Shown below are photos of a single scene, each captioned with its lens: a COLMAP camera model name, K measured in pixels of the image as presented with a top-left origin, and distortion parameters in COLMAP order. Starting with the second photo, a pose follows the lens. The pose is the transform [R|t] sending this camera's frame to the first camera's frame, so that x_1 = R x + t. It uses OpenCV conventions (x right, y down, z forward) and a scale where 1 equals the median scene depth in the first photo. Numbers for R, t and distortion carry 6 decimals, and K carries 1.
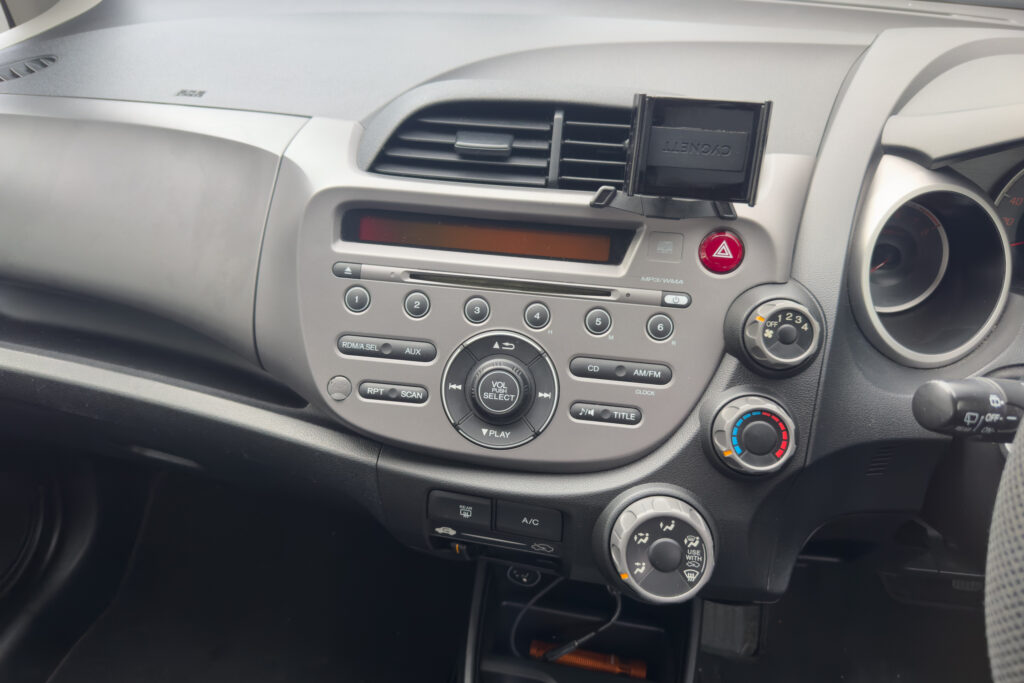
lens RADIAL K [[720.3, 0, 512.0], [0, 720.3, 341.5], [0, 0, 1]] dist [0.101092, -0.109781]
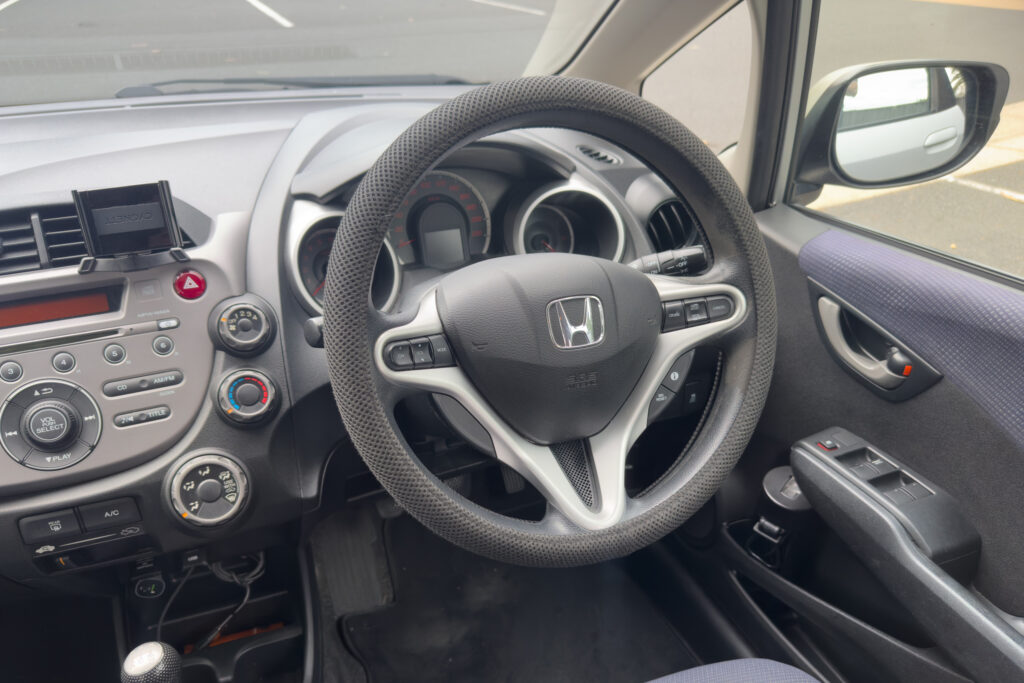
lens RADIAL K [[754.5, 0, 532.6], [0, 754.5, 387.4], [0, 0, 1]] dist [-0.010444, -0.003226]
pose [[0.848925, -0.291068, 0.441140, 0.144901], [0.310299, 0.950172, 0.029795, 0.235212], [-0.427832, 0.111592, 0.896943, -0.604601]]
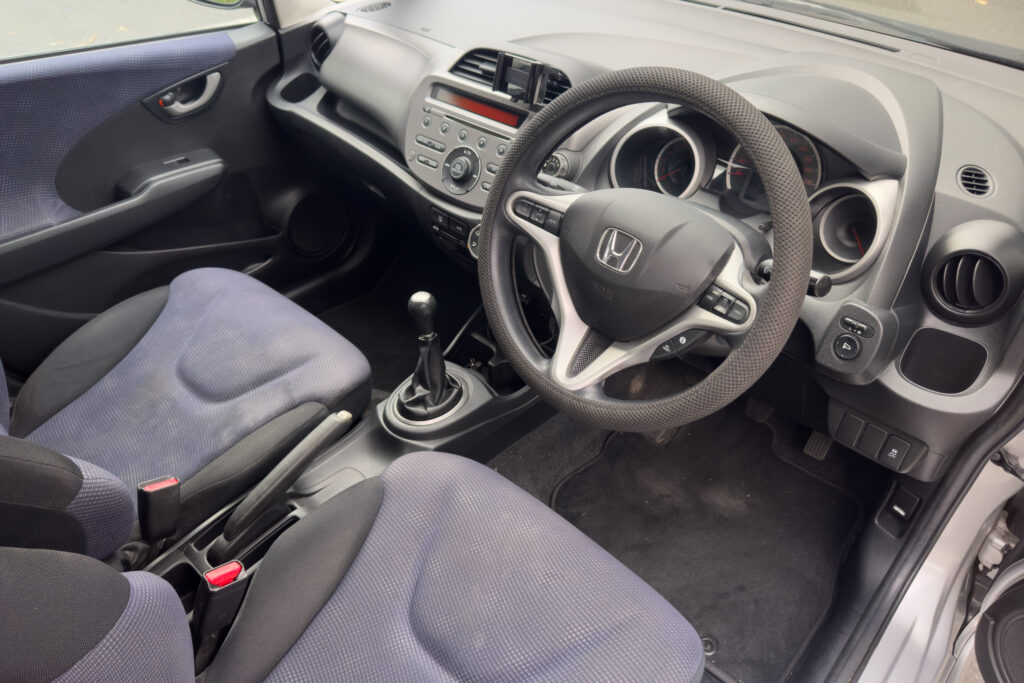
lens RADIAL K [[720.3, 0, 512.0], [0, 720.3, 341.5], [0, 0, 1]] dist [0.101092, -0.109781]
pose [[0.837492, 0.330207, -0.435396, 1.397366], [-0.305761, 0.943539, 0.127450, 0.251643], [0.452898, 0.026389, 0.891171, -1.097517]]
